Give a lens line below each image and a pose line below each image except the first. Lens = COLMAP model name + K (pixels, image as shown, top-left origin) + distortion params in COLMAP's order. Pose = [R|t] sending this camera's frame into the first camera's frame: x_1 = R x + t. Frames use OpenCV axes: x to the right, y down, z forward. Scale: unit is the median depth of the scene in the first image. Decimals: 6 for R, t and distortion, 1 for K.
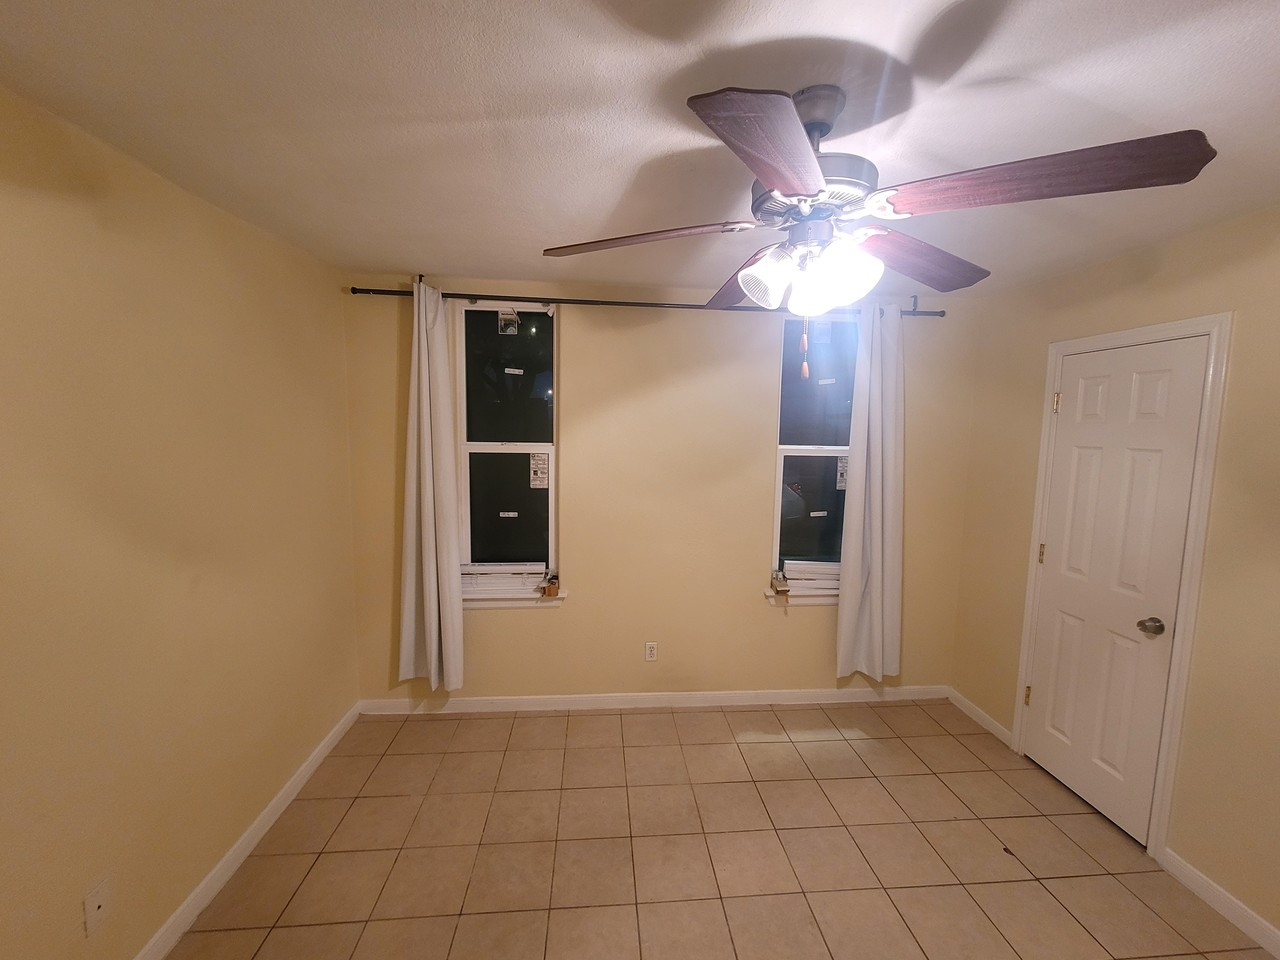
lens RADIAL K [[518.9, 0, 642.1], [0, 518.9, 475.0], [0, 0, 1]] dist [-0.014836, -0.000301]
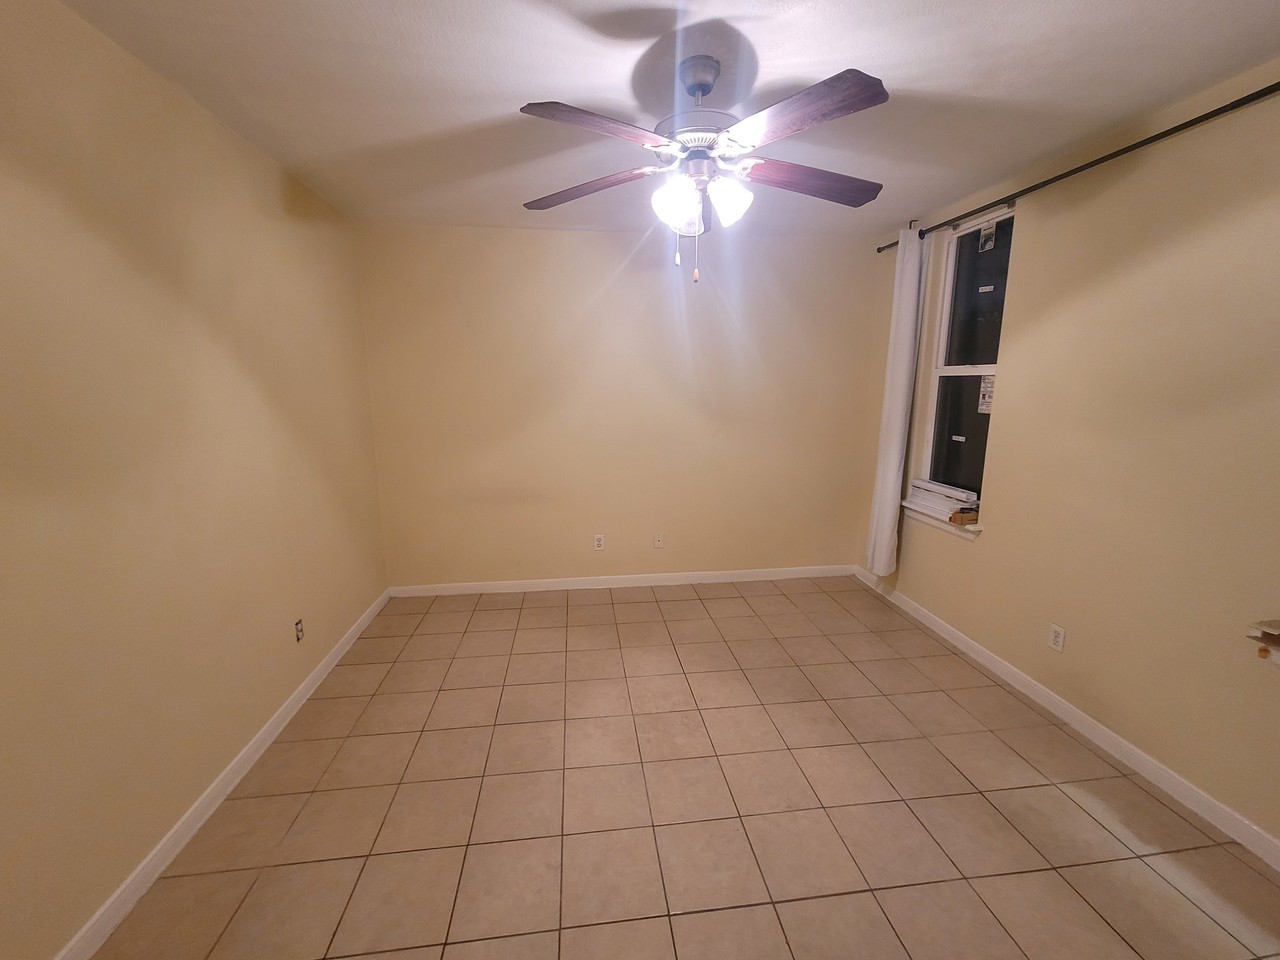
lens RADIAL K [[518.9, 0, 642.1], [0, 518.9, 479.7], [0, 0, 1]] dist [-0.014836, -0.000301]
pose [[0.041857, 0.167282, -0.985020, 0.719182], [-0.092808, 0.982273, 0.162872, 0.049444], [0.994804, 0.084601, 0.056640, 0.345479]]
